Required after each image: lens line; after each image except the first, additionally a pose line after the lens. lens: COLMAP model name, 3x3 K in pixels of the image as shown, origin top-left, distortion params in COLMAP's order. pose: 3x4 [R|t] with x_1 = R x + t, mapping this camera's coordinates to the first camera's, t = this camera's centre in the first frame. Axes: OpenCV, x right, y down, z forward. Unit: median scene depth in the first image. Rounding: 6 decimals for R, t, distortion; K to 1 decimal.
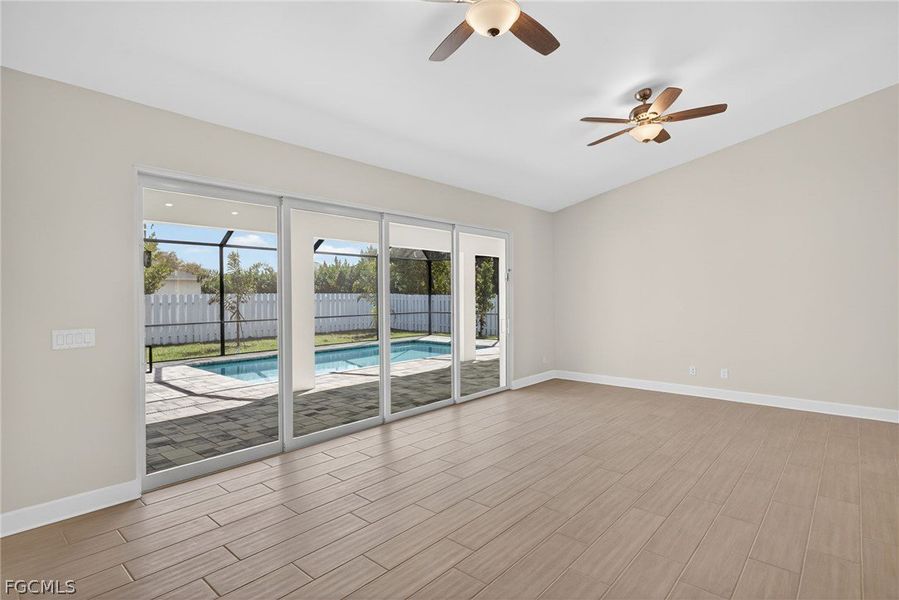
lens RADIAL K [[456.5, 0, 449.5], [0, 456.5, 300.0], [0, 0, 1]] dist [0.004836, 0.000345]
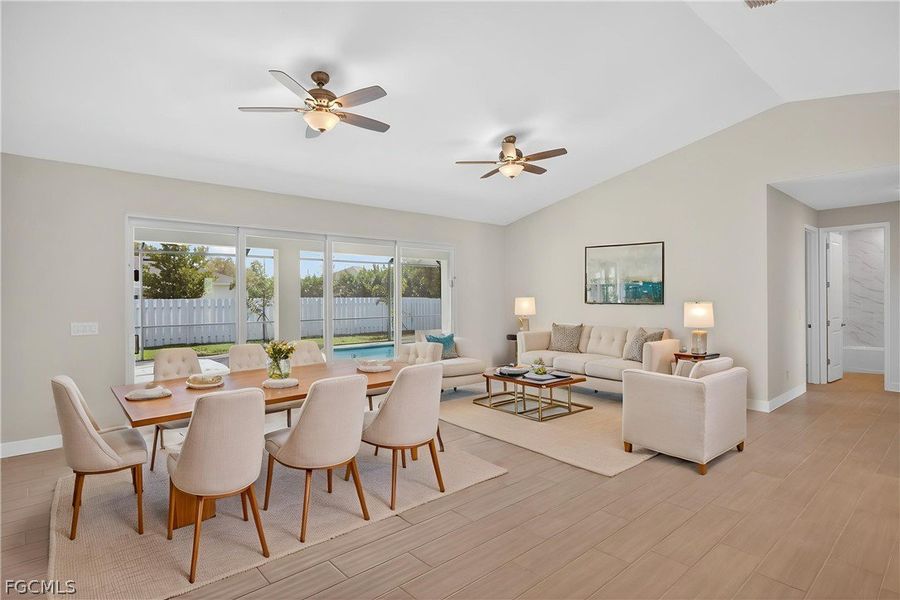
lens RADIAL K [[480.1, 0, 450.0], [0, 480.1, 300.0], [0, 0, 1]] dist [0.003258, 0.000393]
pose [[0.992142, 0.000403, -0.125116, 0.131165], [-0.001434, 0.999966, -0.008156, -0.000143], [0.125109, 0.008272, 0.992109, -0.098840]]
